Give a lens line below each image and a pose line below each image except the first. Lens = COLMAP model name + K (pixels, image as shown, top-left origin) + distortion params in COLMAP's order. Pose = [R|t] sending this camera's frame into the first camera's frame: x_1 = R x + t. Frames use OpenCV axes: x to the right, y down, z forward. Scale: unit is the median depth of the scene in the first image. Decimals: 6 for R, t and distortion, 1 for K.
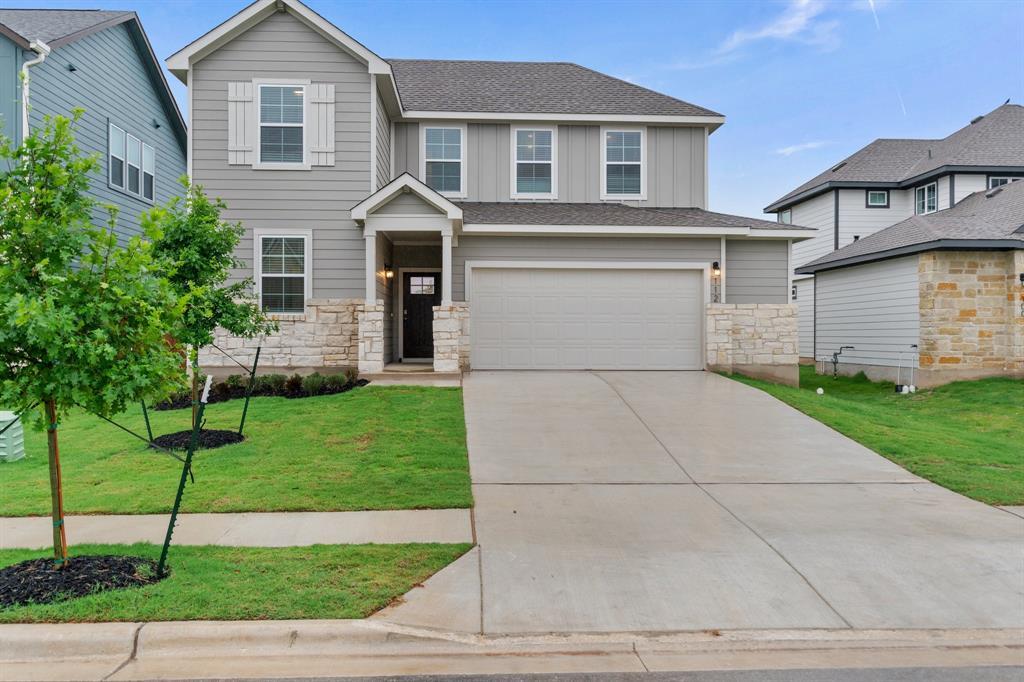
lens RADIAL K [[880.7, 0, 512.7], [0, 880.7, 340.4], [0, 0, 1]] dist [-0.016904, -0.016356]
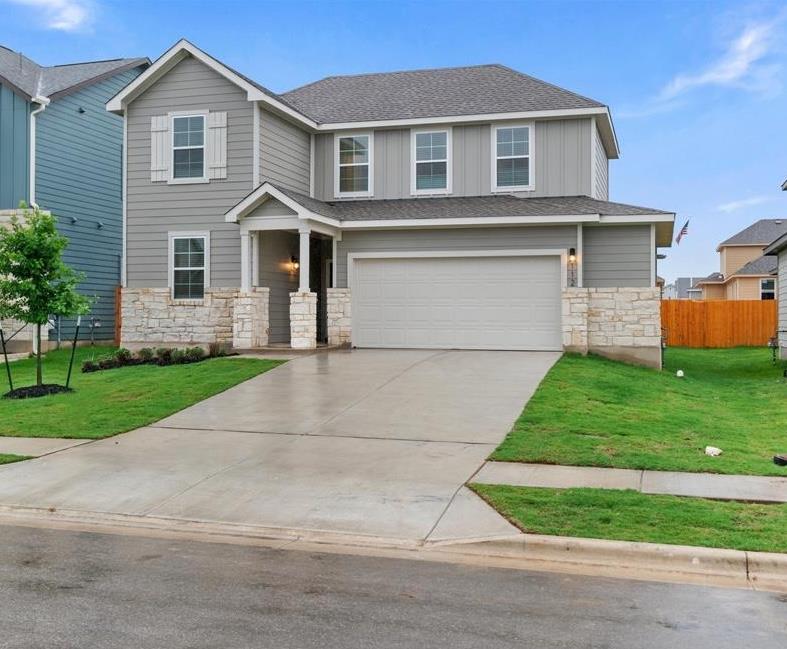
lens RADIAL K [[869.4, 0, 393.5], [0, 869.4, 324.2], [0, 0, 1]] dist [-0.035762, 0.000000]
pose [[0.939919, 0.004233, -0.341370, 0.385728], [-0.004512, 0.999990, -0.000024, 0.002753], [0.341366, 0.001563, 0.939929, -0.046761]]
